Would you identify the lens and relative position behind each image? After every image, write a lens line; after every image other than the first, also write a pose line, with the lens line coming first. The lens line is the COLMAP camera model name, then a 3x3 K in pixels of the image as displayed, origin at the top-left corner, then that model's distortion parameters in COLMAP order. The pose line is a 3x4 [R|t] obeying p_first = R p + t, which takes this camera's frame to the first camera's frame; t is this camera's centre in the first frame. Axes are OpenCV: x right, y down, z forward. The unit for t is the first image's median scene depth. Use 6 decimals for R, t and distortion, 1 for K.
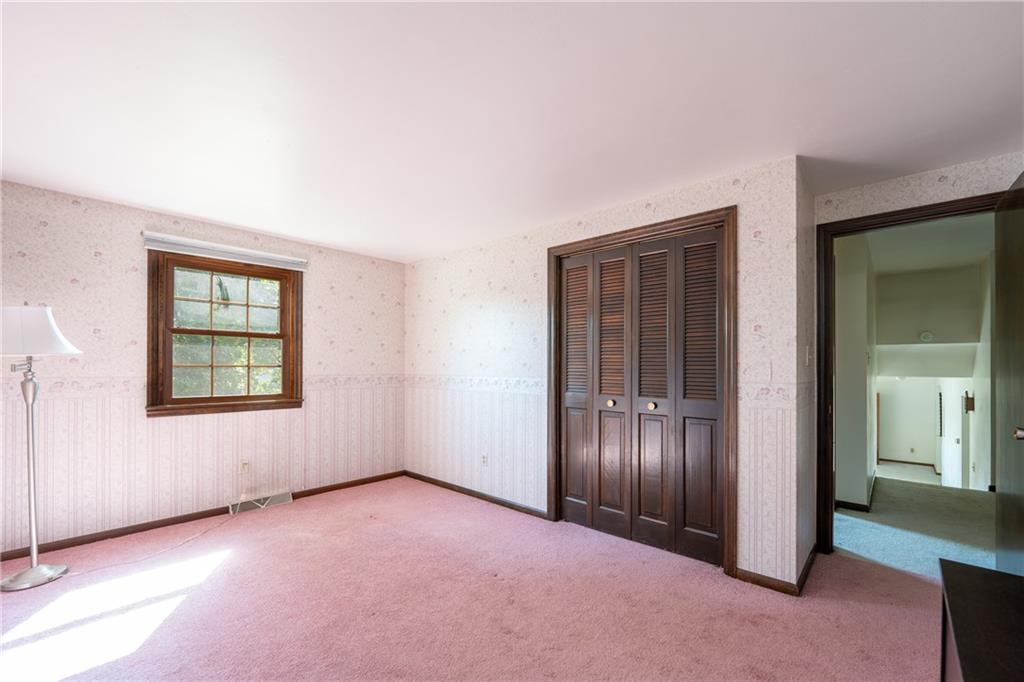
lens RADIAL K [[419.1, 0, 523.9], [0, 419.1, 365.9], [0, 0, 1]] dist [-0.004907, -0.000787]
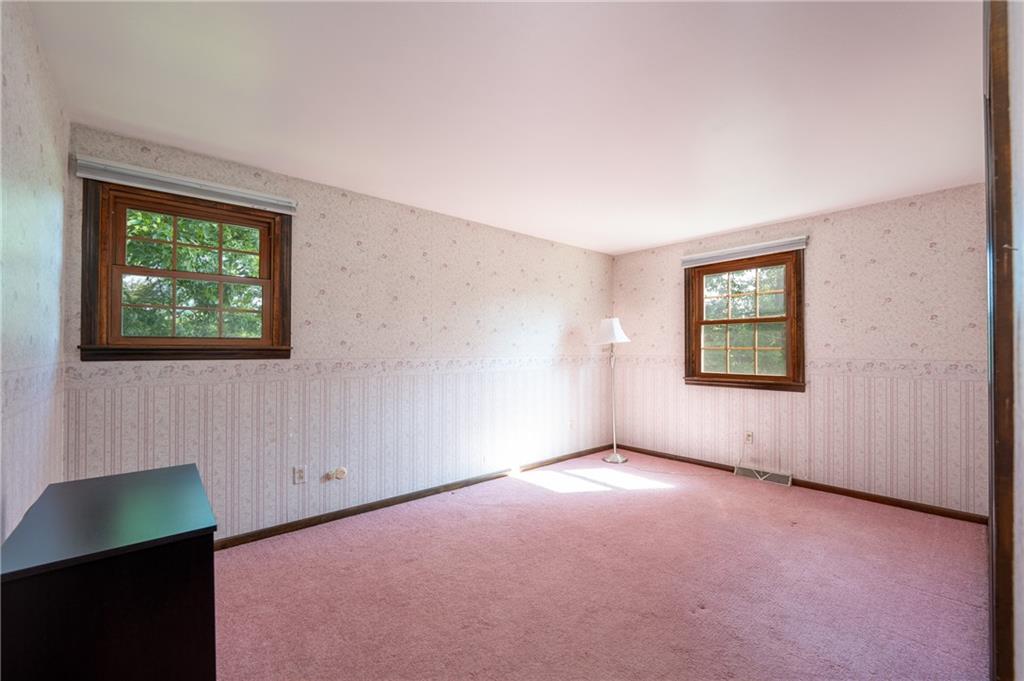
lens RADIAL K [[415.1, 0, 509.8], [0, 415.1, 345.4], [0, 0, 1]] dist [-0.009025, -0.000158]
pose [[-0.119953, -0.011079, -0.992718, 0.535344], [0.002522, 0.999931, -0.011464, 0.002251], [0.992776, -0.003879, -0.119917, 0.503144]]
